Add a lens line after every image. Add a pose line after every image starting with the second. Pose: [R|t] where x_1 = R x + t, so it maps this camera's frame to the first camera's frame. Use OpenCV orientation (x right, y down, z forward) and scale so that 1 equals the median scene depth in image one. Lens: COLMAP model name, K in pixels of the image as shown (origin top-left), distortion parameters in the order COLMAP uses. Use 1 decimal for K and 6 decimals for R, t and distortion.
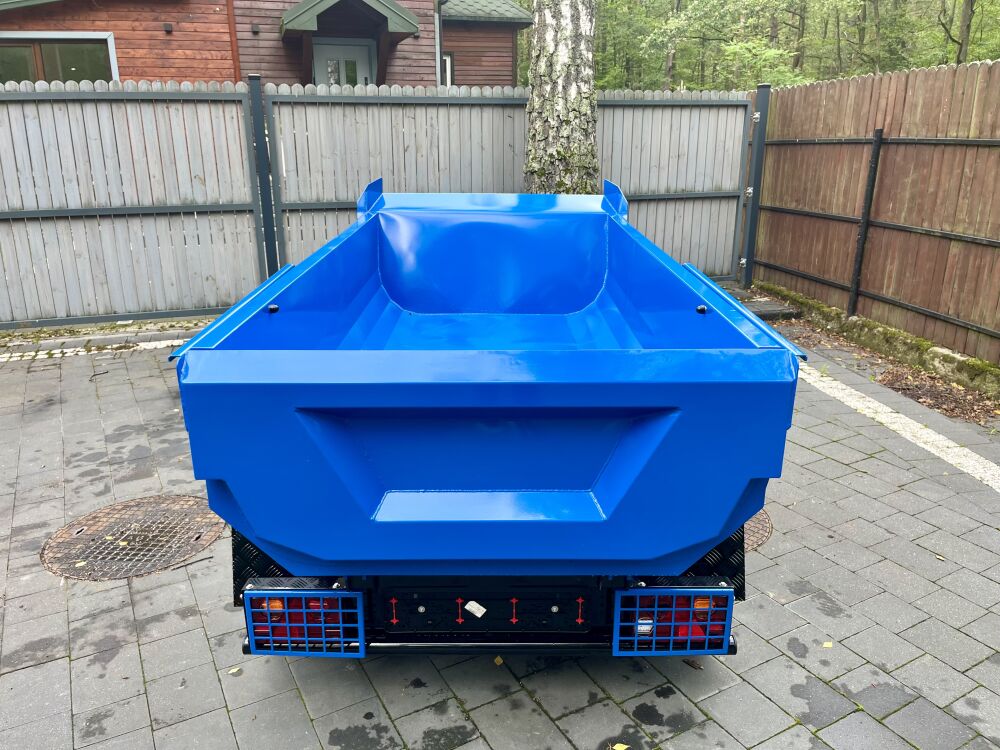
lens RADIAL K [[761.1, 0, 491.0], [0, 761.1, 364.0], [0, 0, 1]] dist [0.065820, -0.082876]
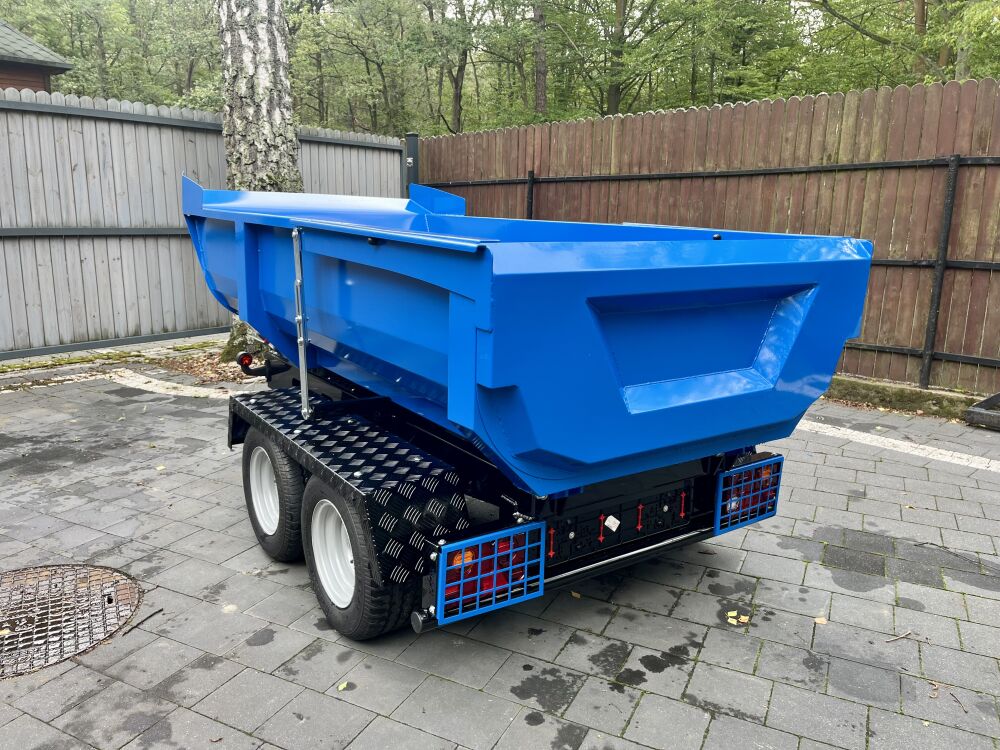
lens RADIAL K [[761.1, 0, 490.2], [0, 761.1, 377.7], [0, 0, 1]] dist [0.065820, -0.082876]
pose [[0.822951, -0.103374, 0.558628, -0.249469], [0.147268, 0.988511, -0.034026, 0.047338], [-0.548693, 0.110270, 0.828720, 0.073951]]
